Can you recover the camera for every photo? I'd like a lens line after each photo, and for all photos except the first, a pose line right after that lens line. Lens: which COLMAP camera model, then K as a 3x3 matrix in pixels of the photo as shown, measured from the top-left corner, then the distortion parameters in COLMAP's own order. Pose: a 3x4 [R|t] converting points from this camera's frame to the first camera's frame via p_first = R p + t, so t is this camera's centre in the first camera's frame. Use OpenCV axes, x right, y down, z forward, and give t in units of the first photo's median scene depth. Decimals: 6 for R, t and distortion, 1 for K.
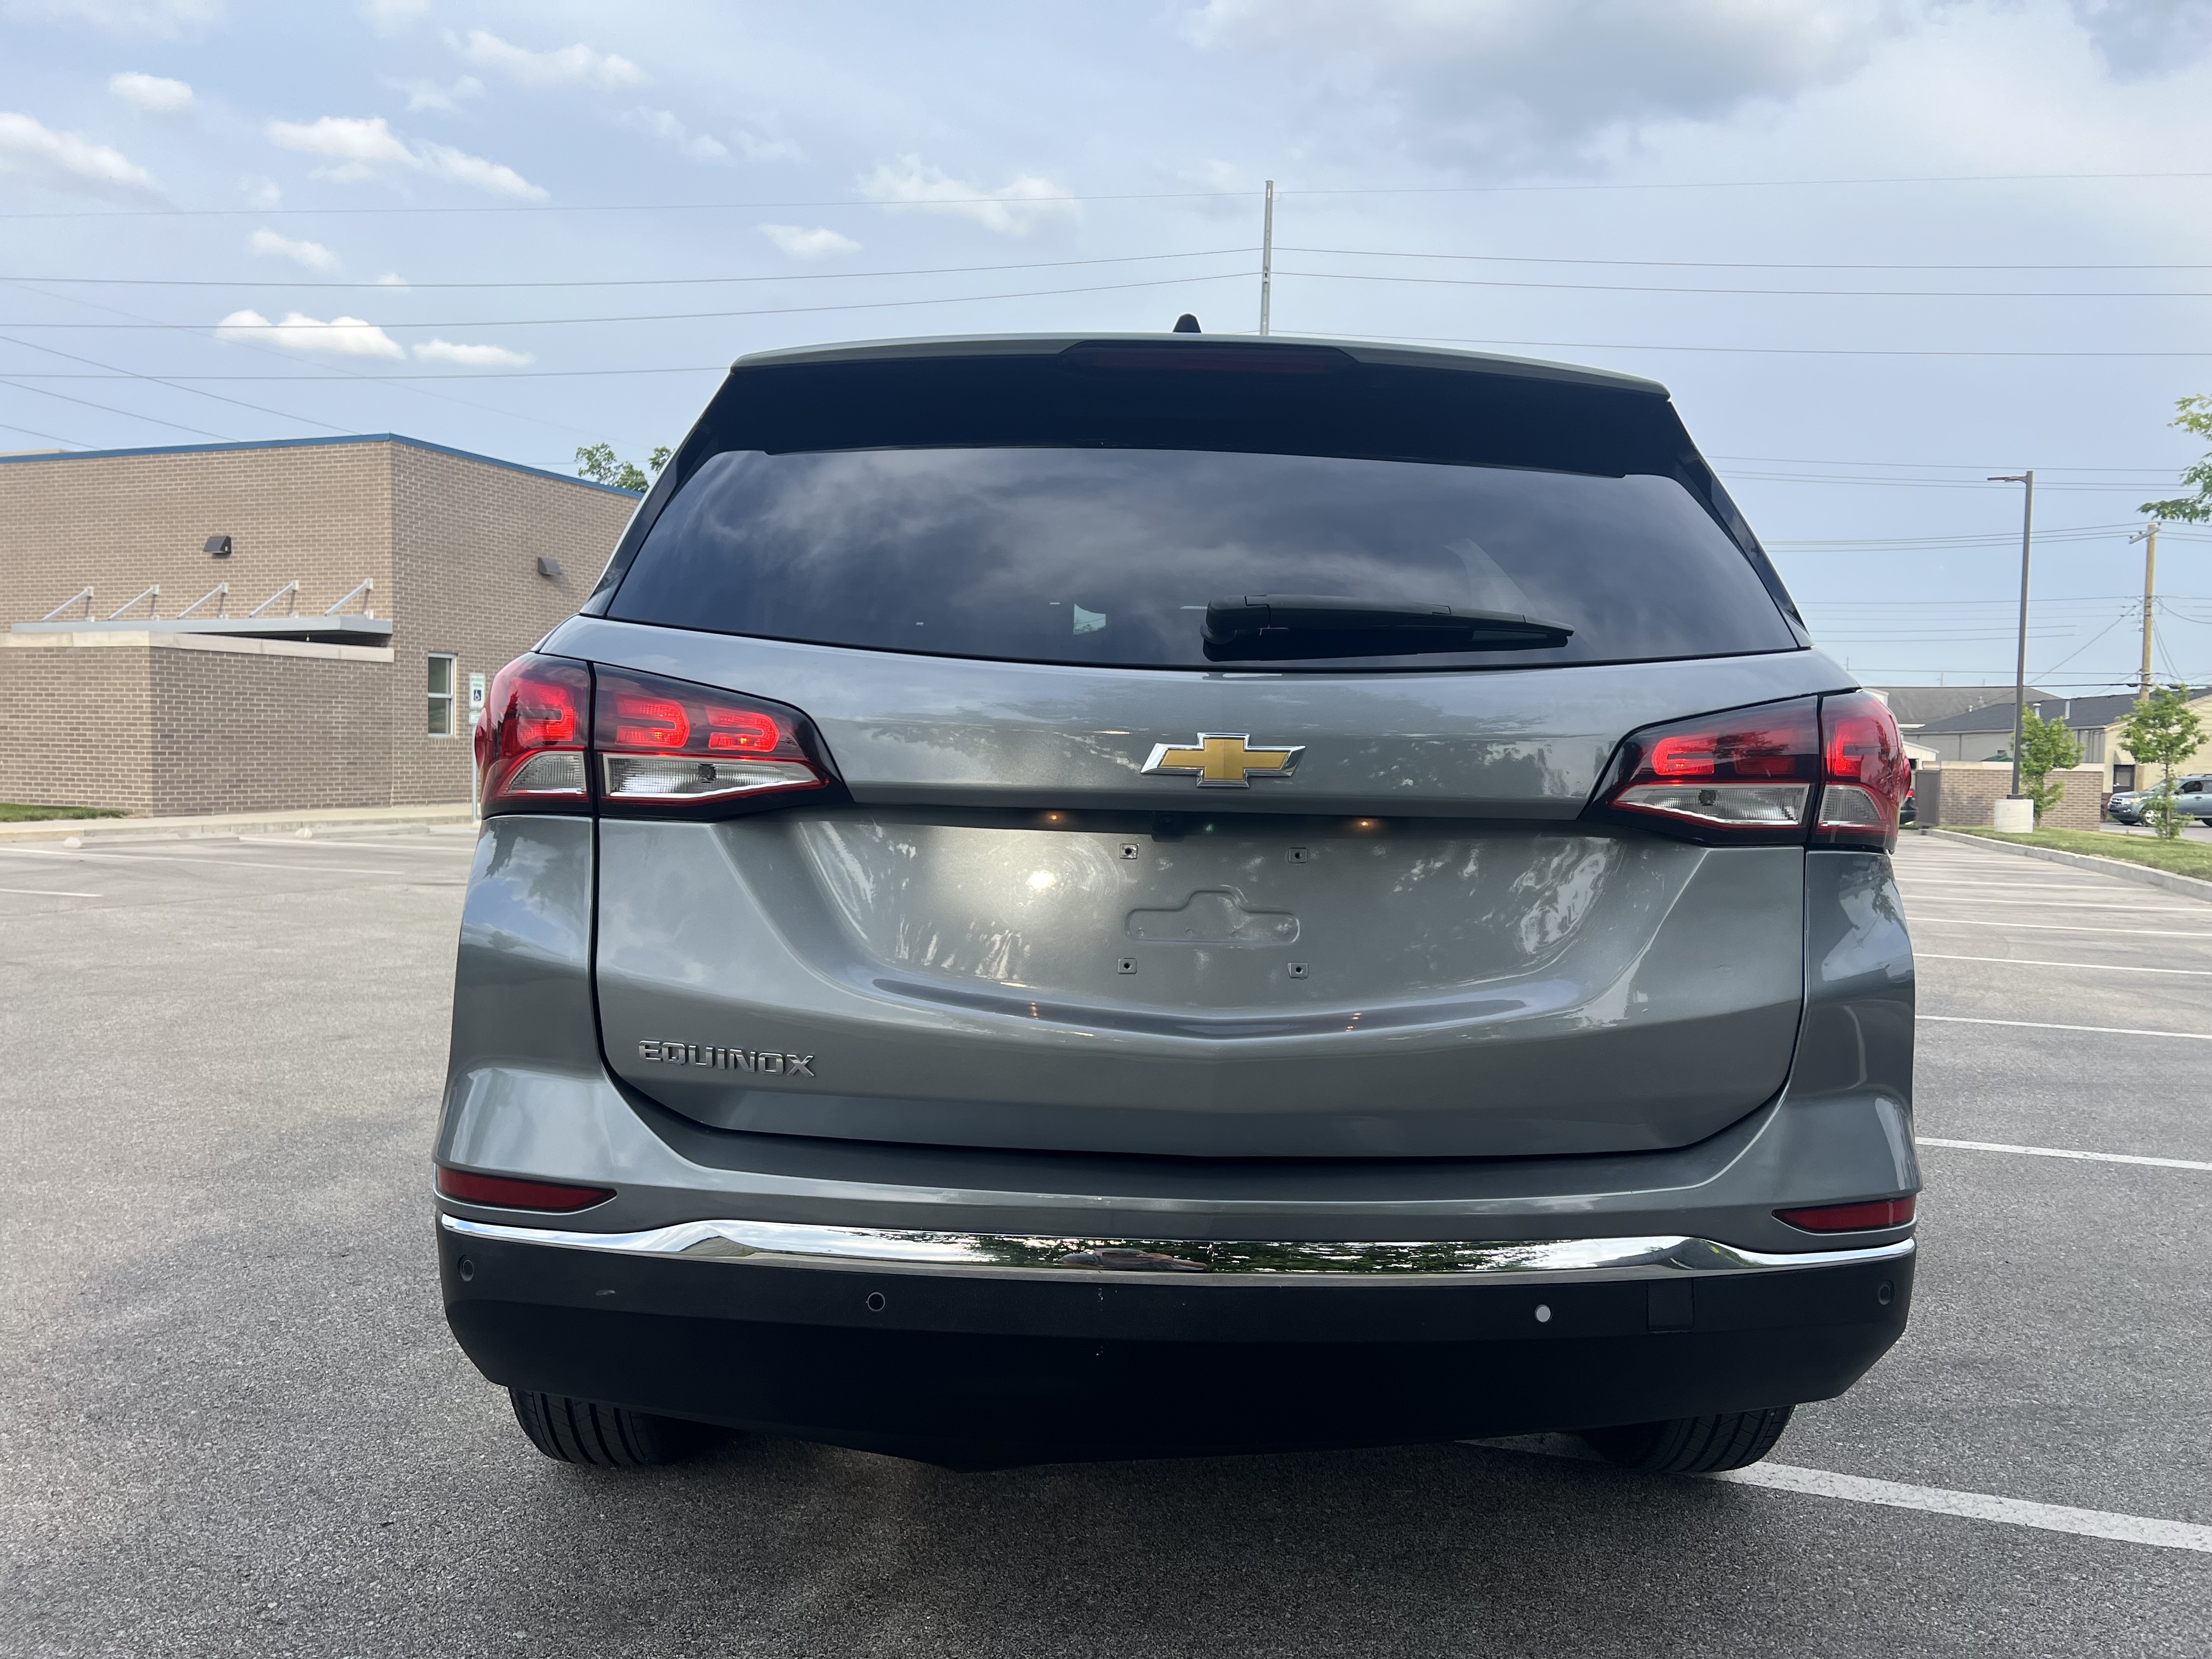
lens RADIAL K [[1713.5, 0, 1098.1], [0, 1713.5, 833.1], [0, 0, 1]] dist [0.026162, -0.028733]
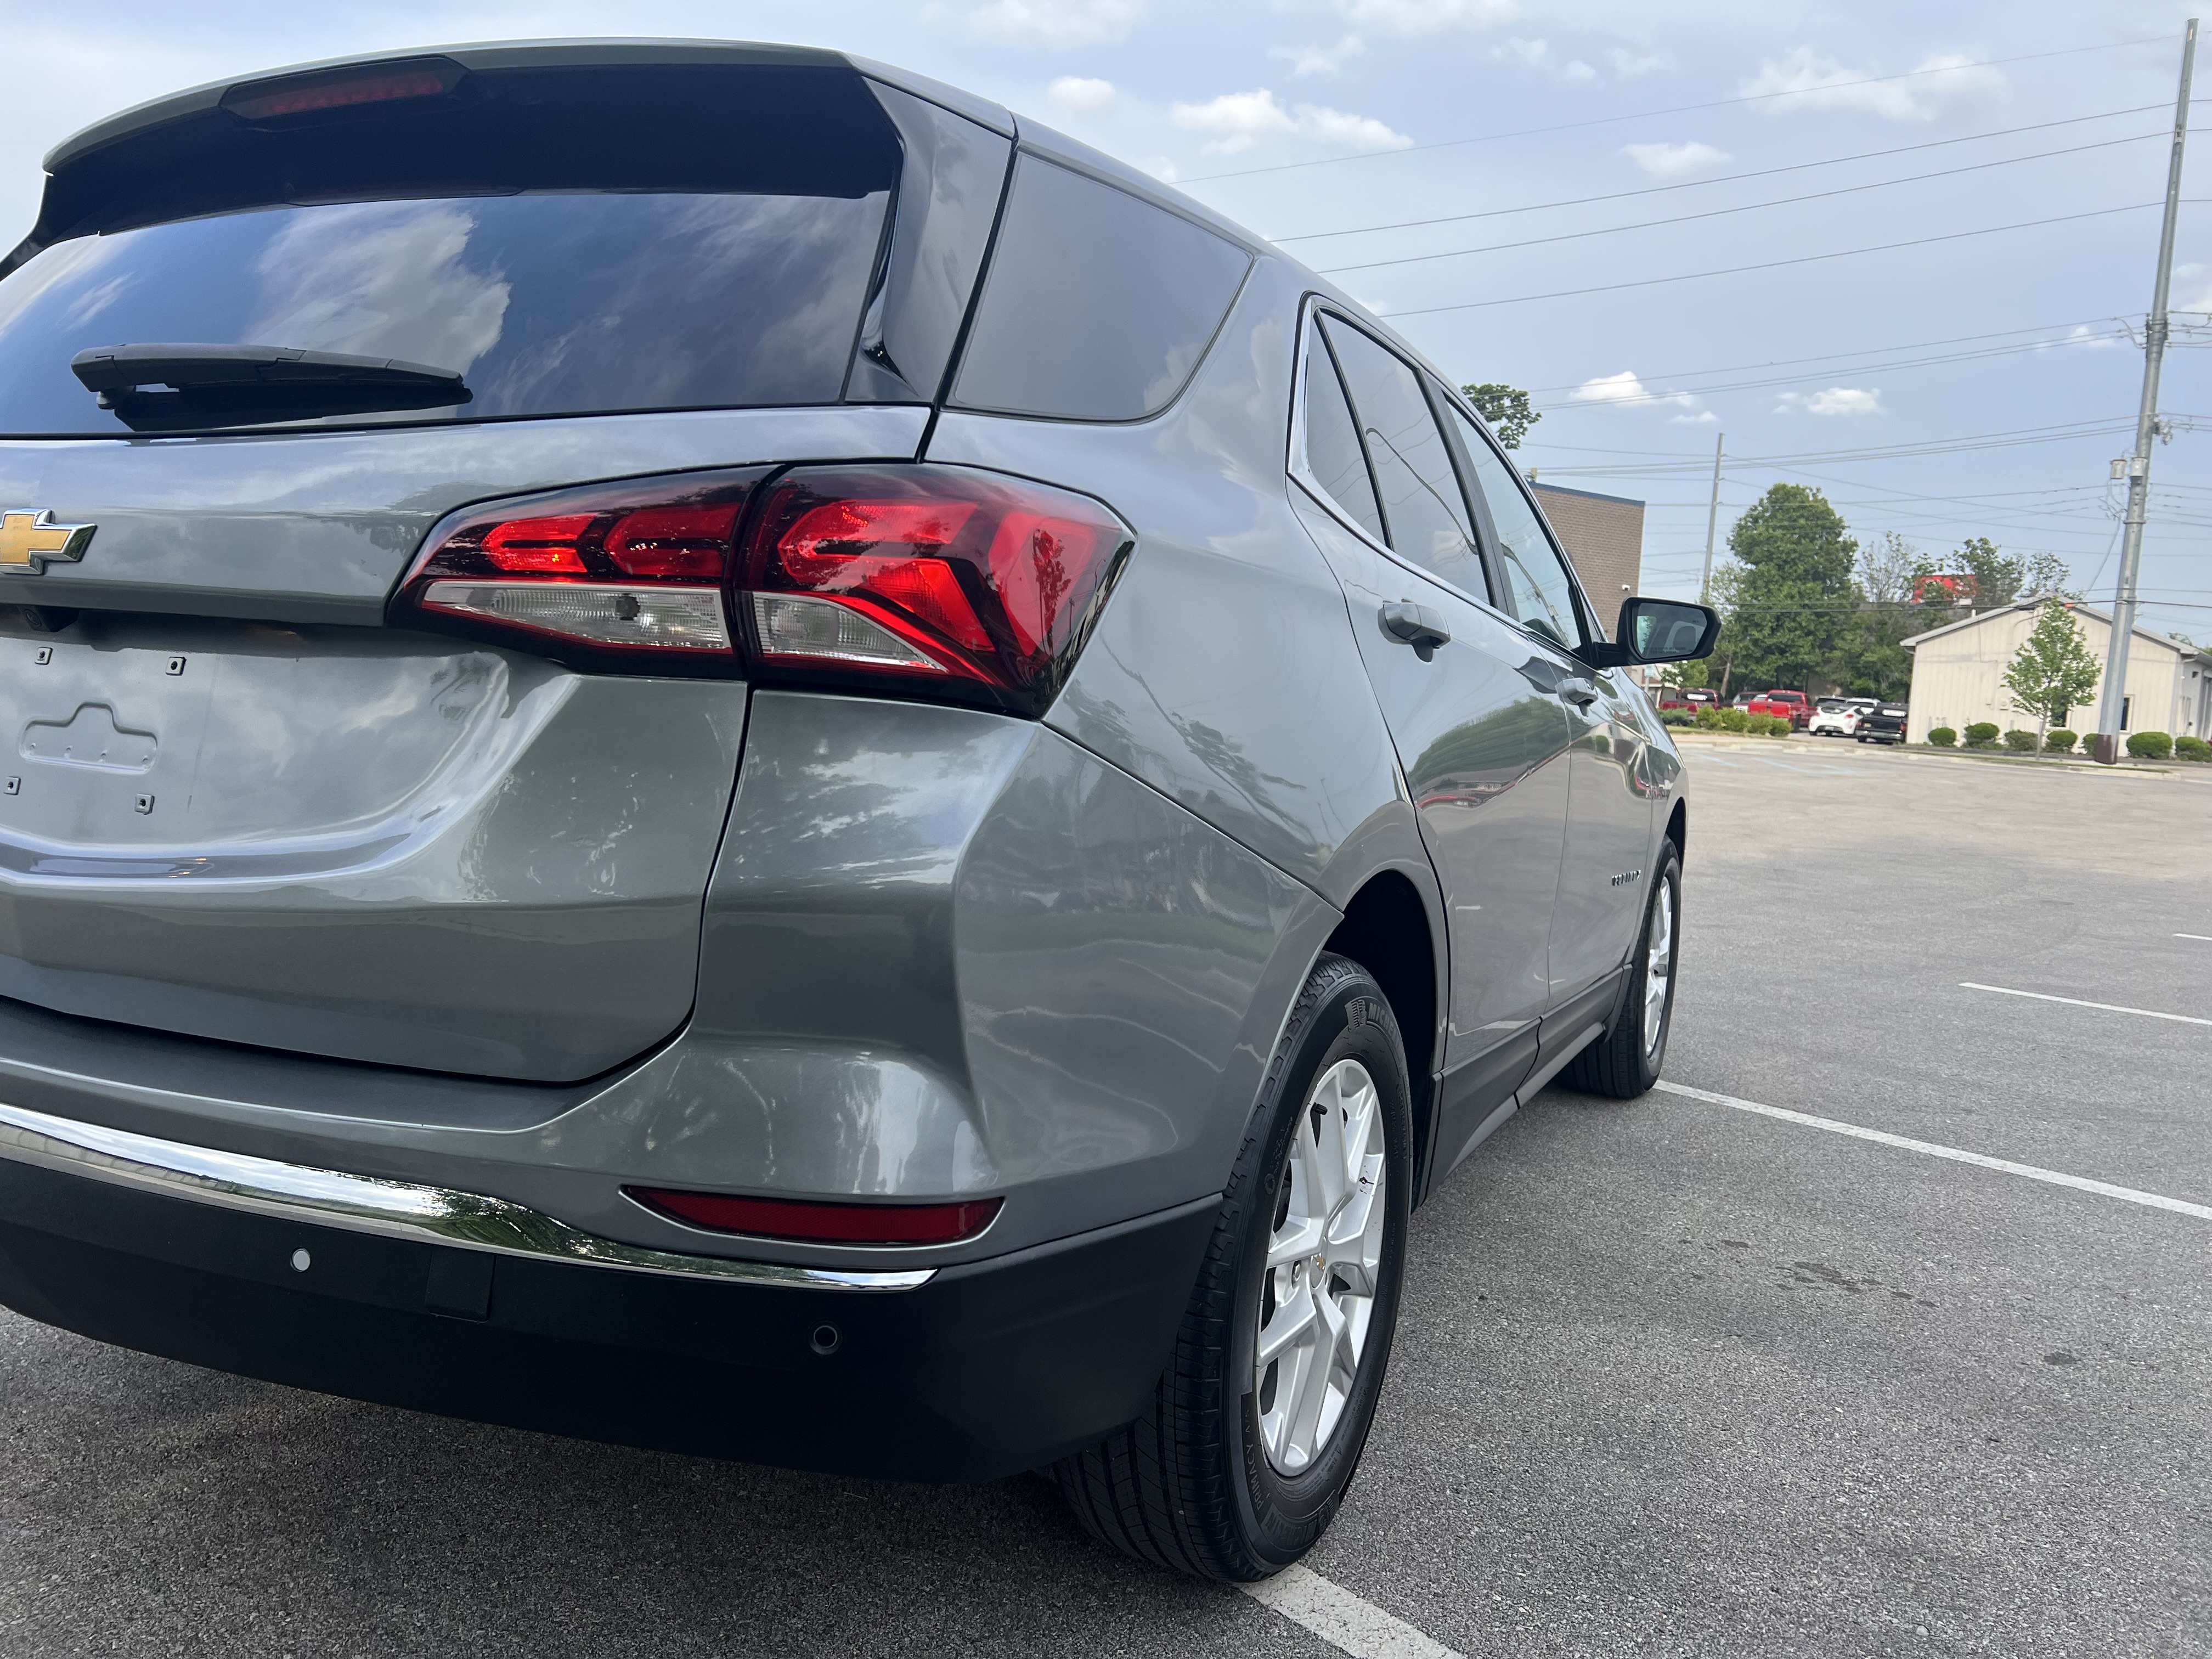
lens RADIAL K [[1713.5, 0, 1096.1], [0, 1713.5, 819.8], [0, 0, 1]] dist [0.026162, -0.028733]
pose [[0.878607, 0.064909, -0.473113, 0.643161], [-0.053430, 0.997860, 0.037678, 0.023197], [0.474547, -0.007826, 0.880196, 0.338160]]
